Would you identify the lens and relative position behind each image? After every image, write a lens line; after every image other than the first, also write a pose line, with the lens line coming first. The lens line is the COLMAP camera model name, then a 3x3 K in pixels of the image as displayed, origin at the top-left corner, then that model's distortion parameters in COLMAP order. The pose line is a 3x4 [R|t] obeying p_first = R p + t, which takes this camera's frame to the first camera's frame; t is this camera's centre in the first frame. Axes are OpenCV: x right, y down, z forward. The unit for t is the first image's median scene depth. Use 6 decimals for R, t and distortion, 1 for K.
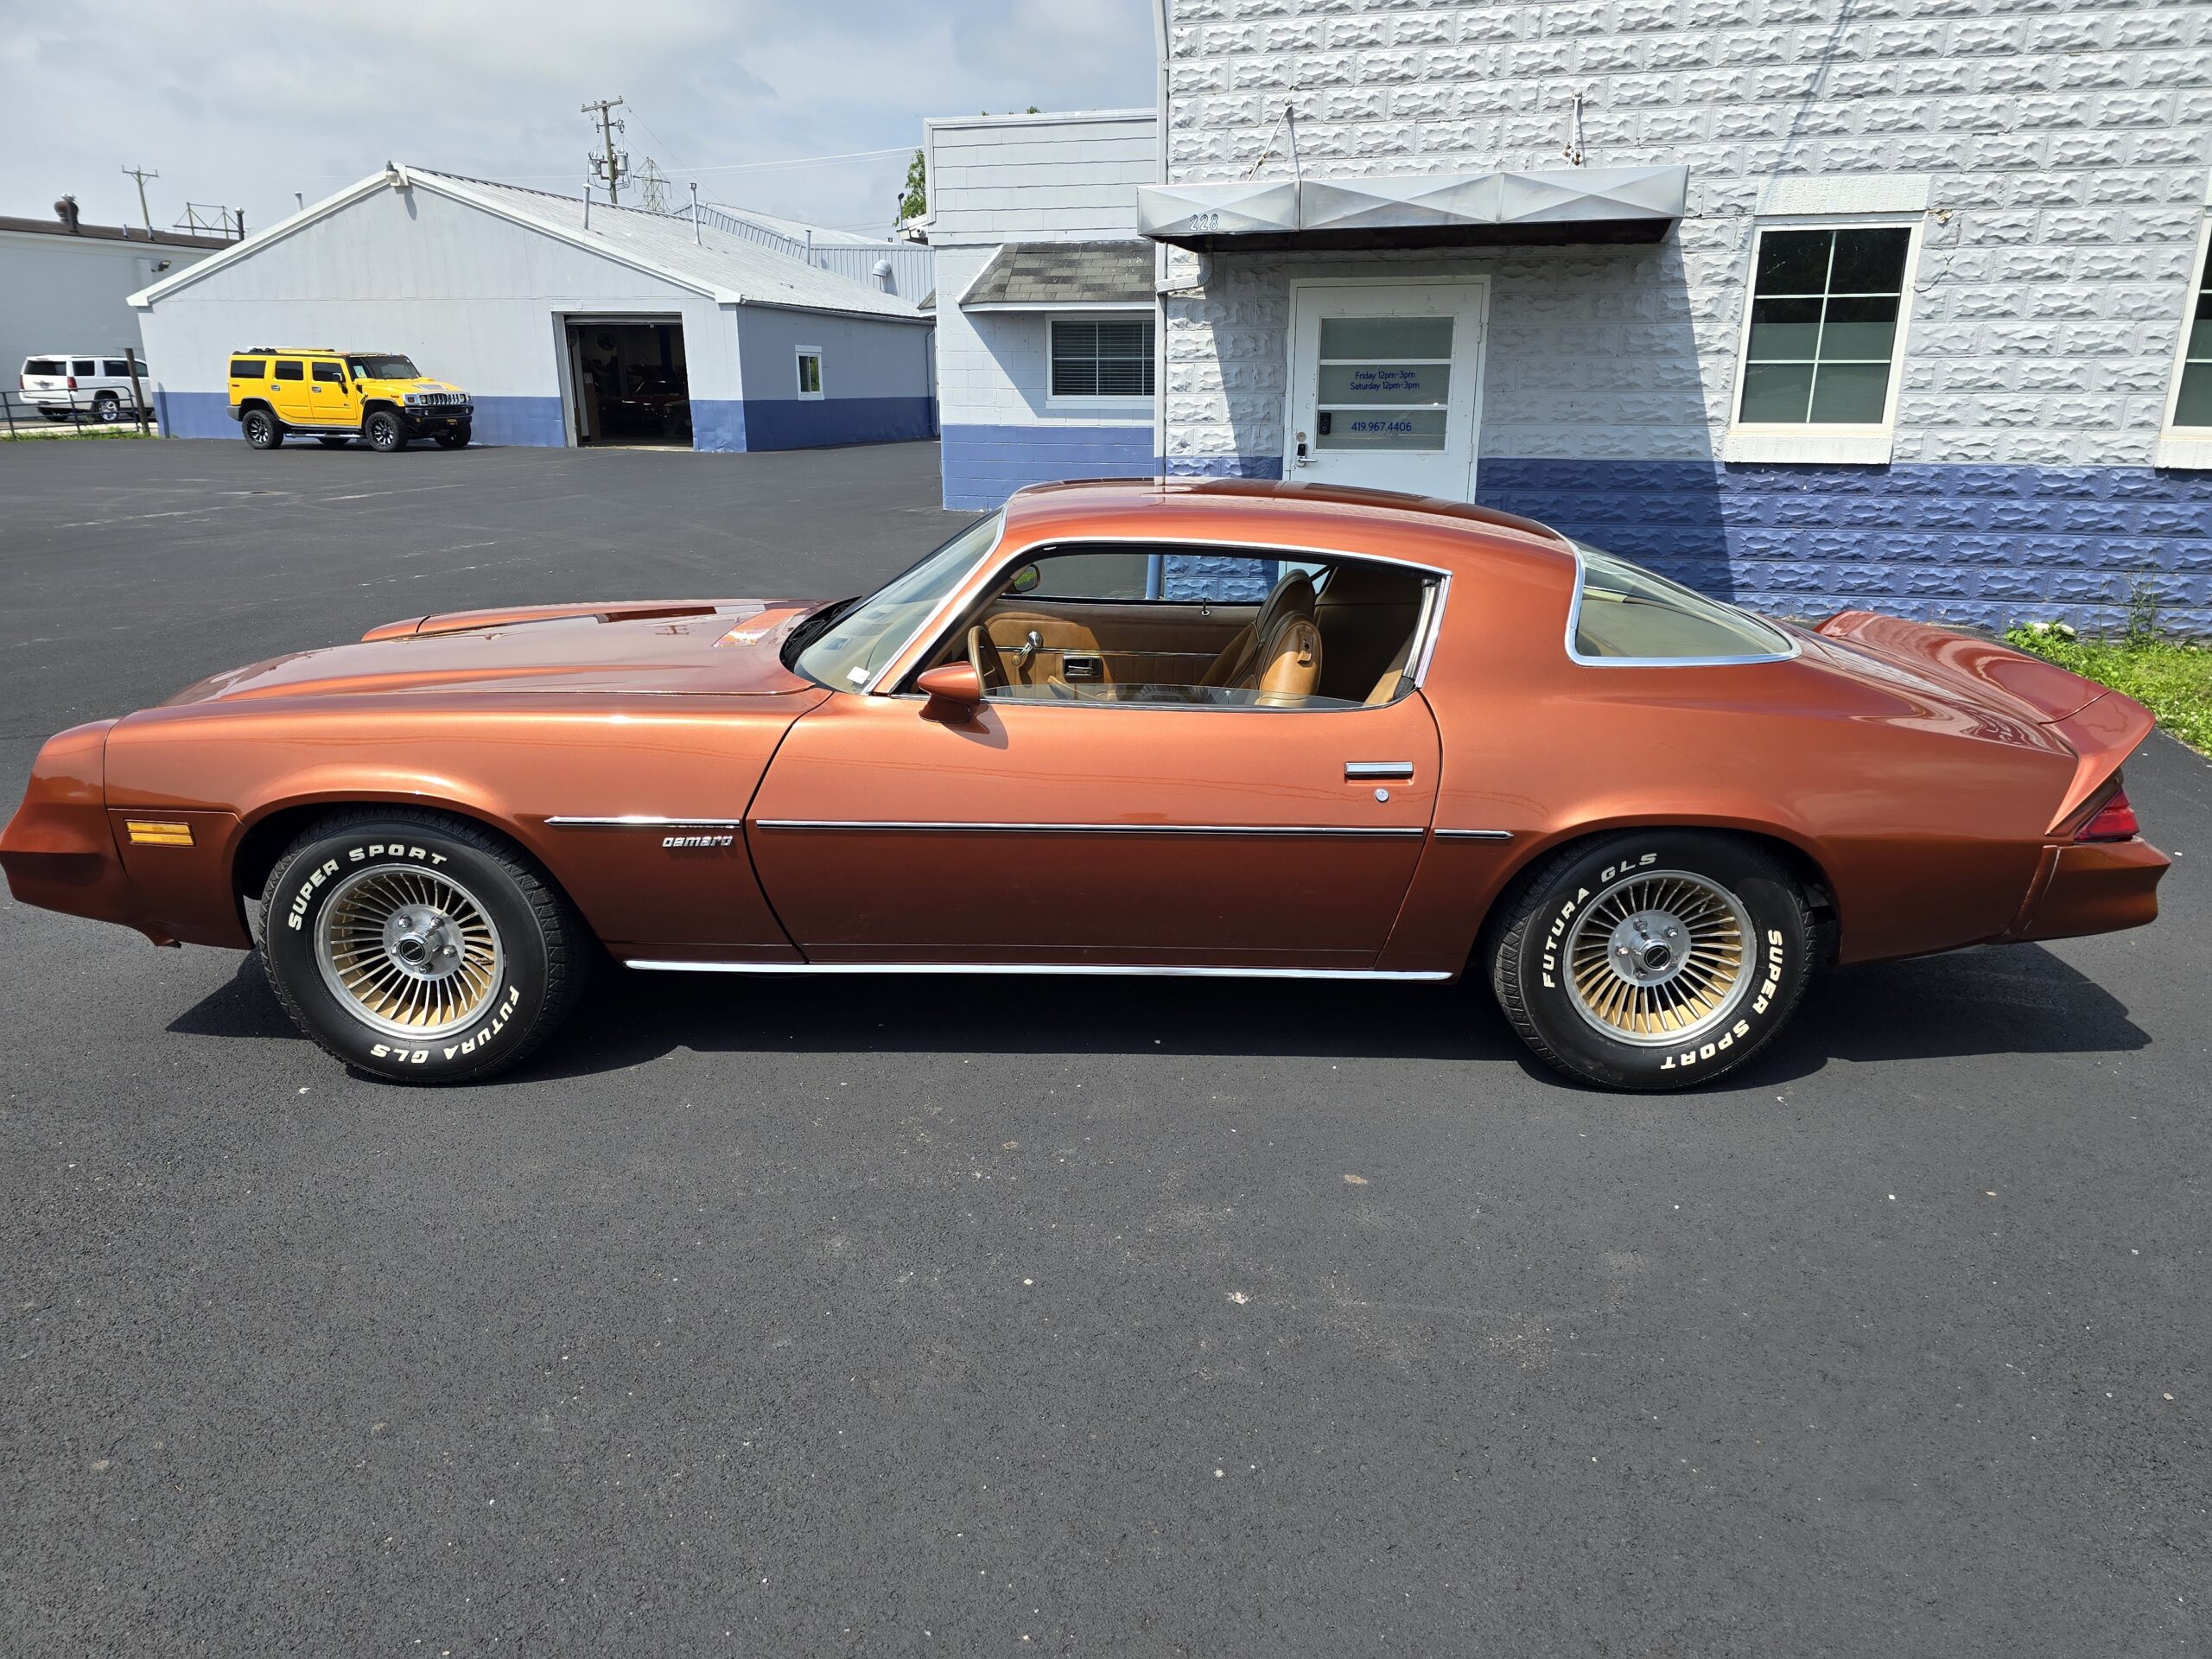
lens RADIAL K [[1486.4, 0, 1124.5], [0, 1486.4, 829.9], [0, 0, 1]] dist [0.065606, -0.068564]
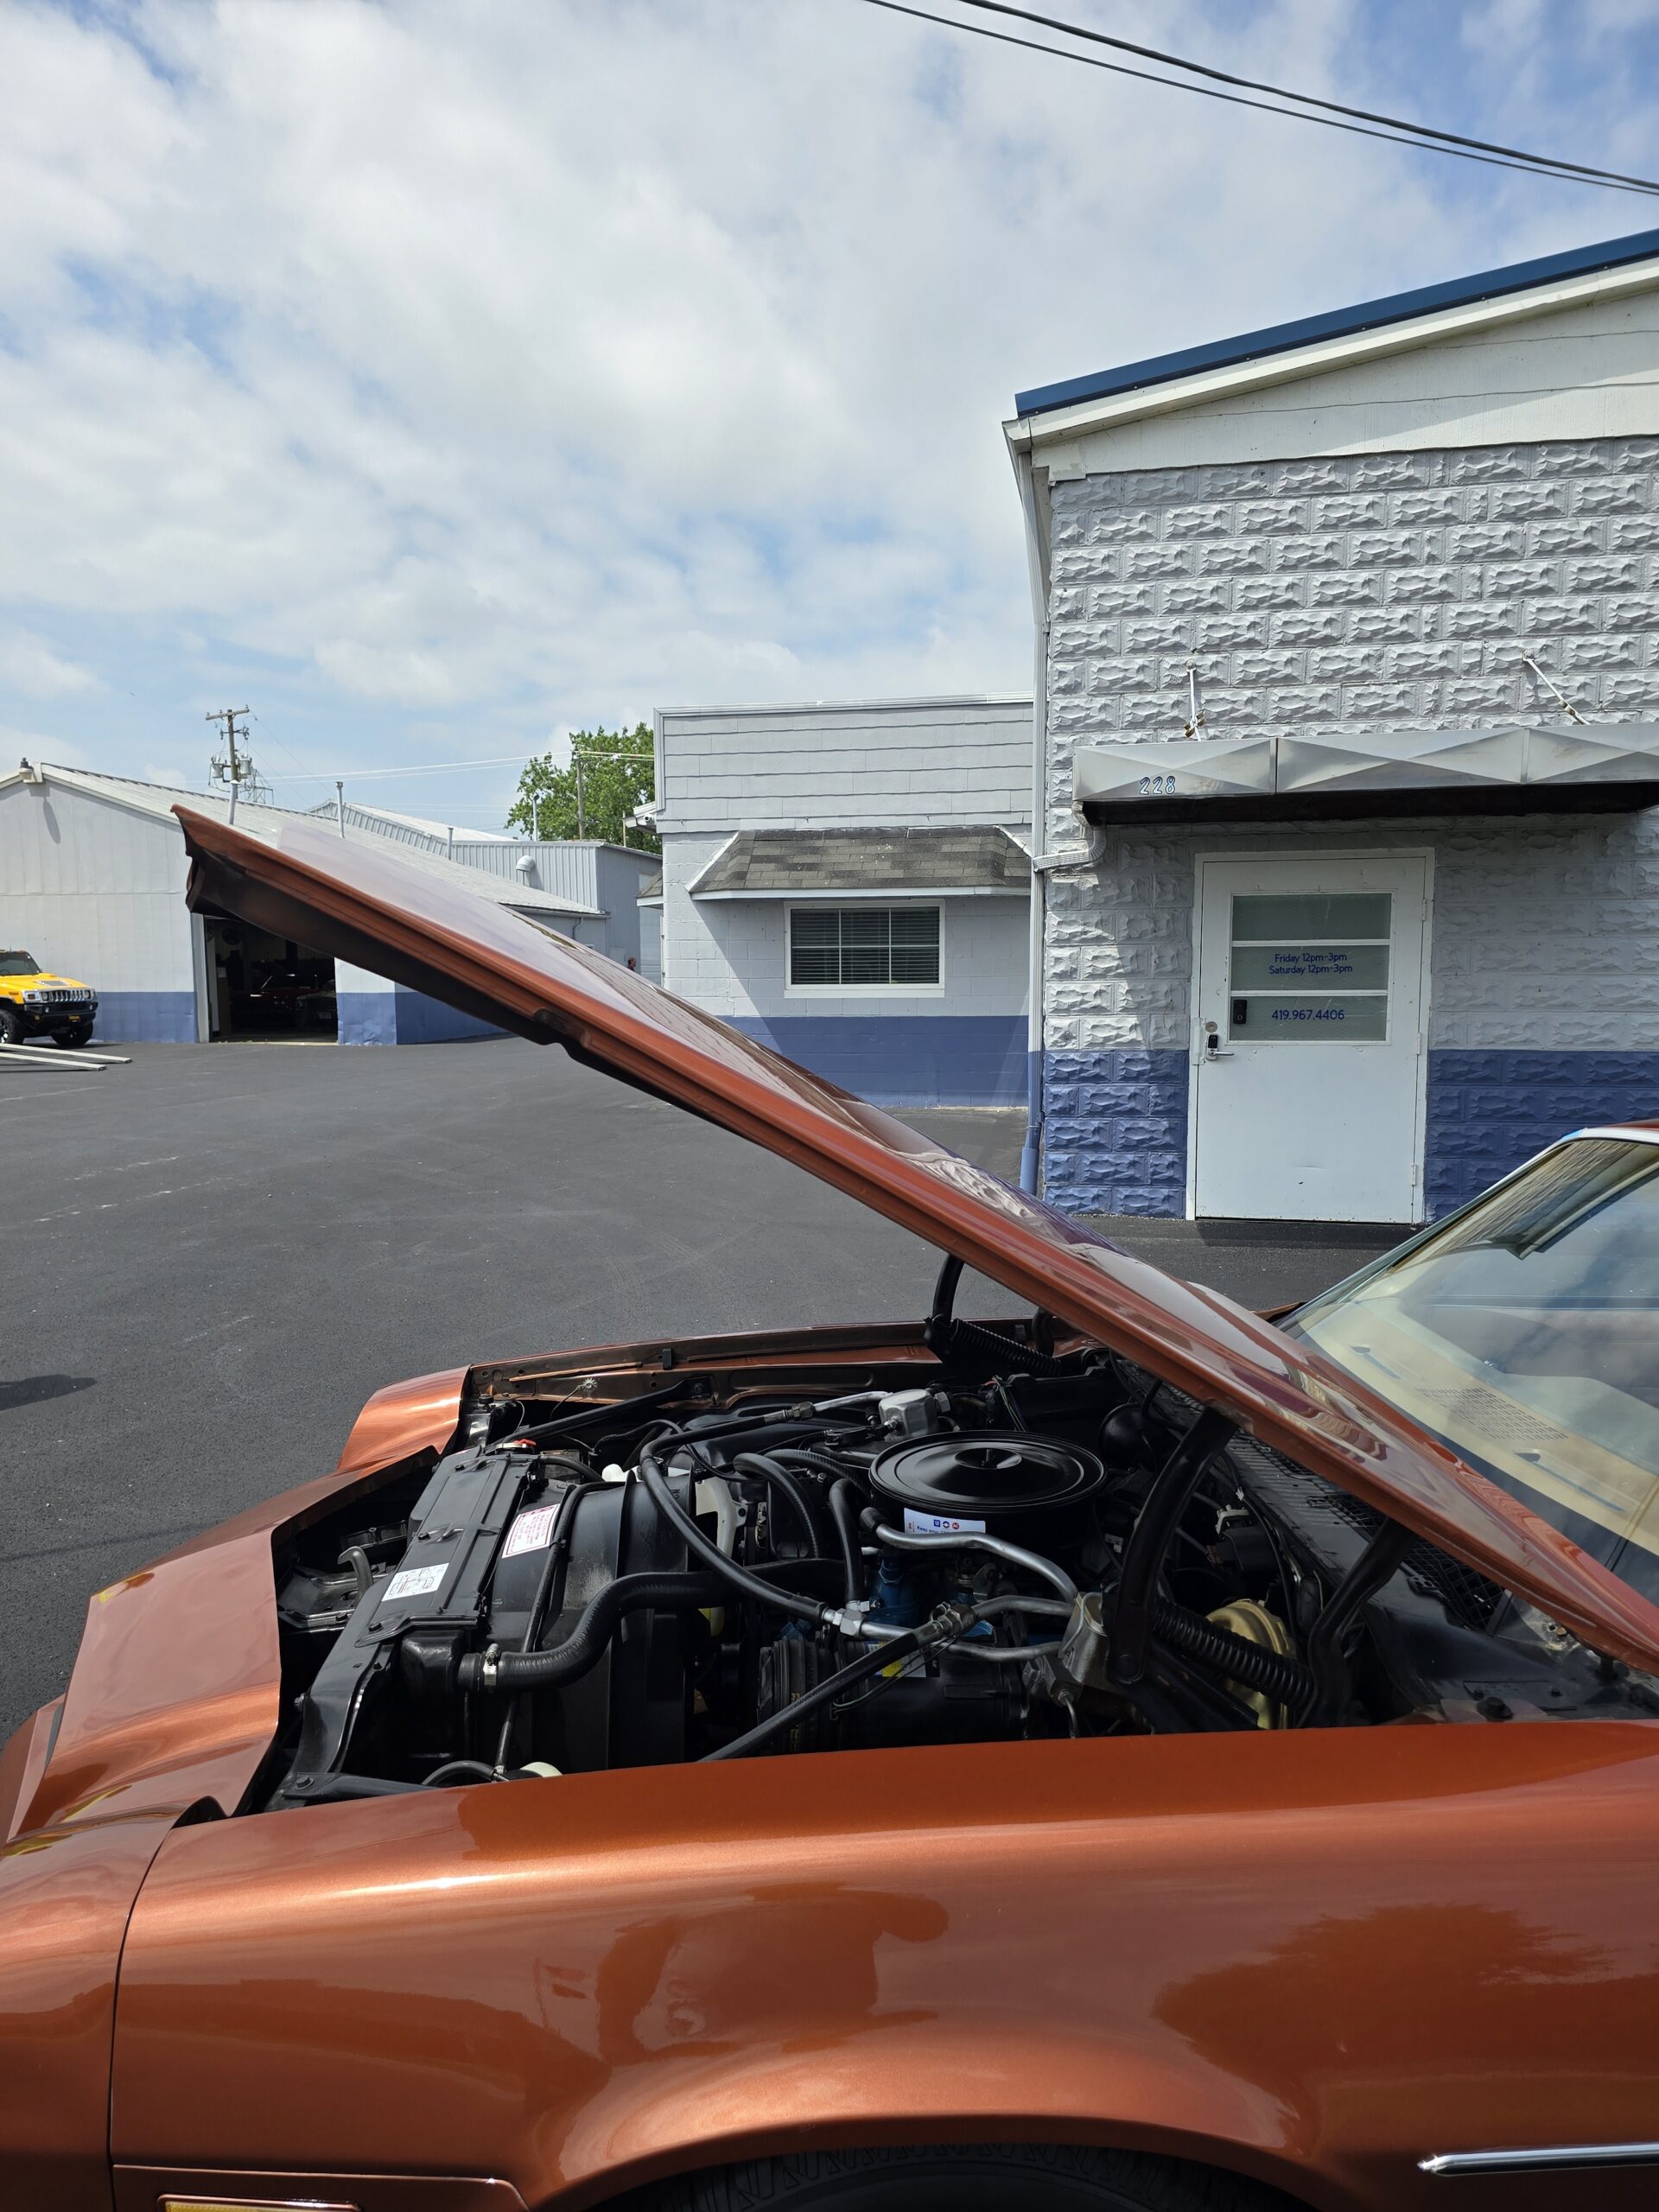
lens RADIAL K [[1474.7, 0, 841.6], [0, 1474.7, 1120.4], [0, 0, 1]] dist [0.110701, -0.170271]
pose [[0.995966, -0.016352, 0.088228, -0.170558], [0.032795, 0.981567, -0.188286, -0.057220], [-0.083522, 0.190420, 0.978143, 0.194682]]
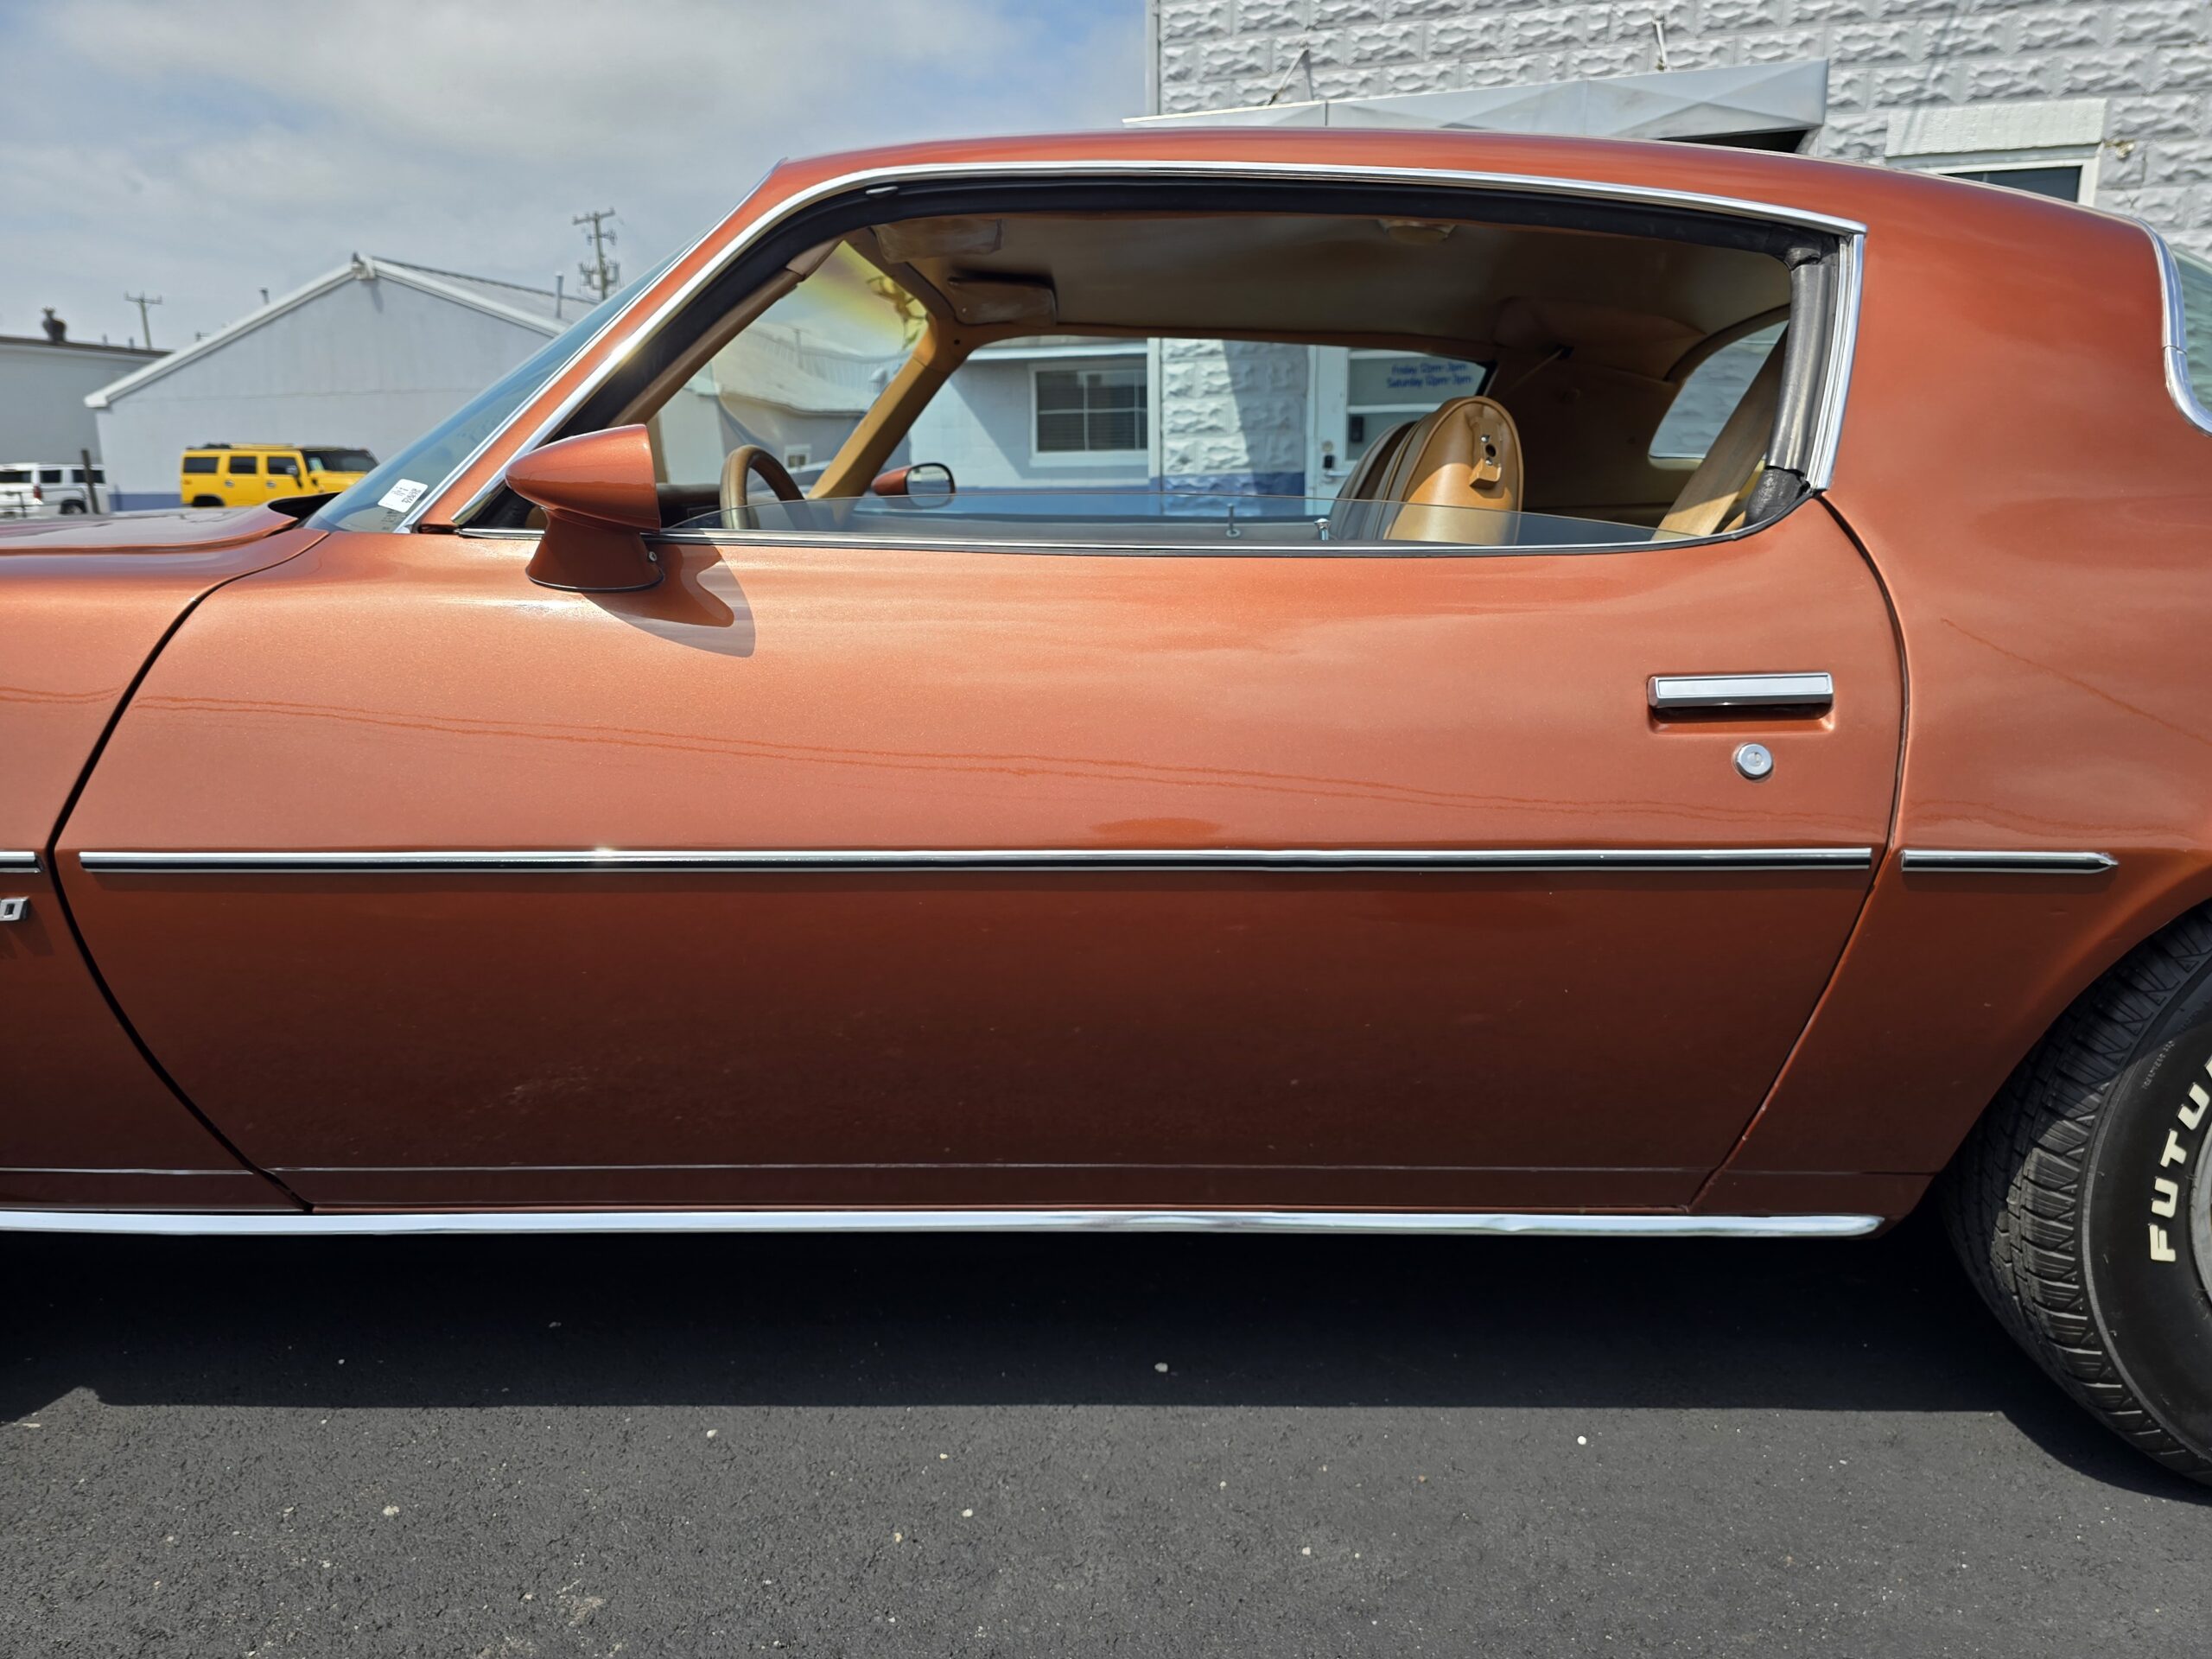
lens RADIAL K [[1495.7, 0, 1123.3], [0, 1495.7, 825.1], [0, 0, 1]] dist [0.063829, -0.075651]
pose [[0.999906, -0.013504, -0.002278, 0.005013], [0.013293, 0.997050, -0.075596, 0.005877], [0.003292, 0.075558, 0.997136, 0.191620]]
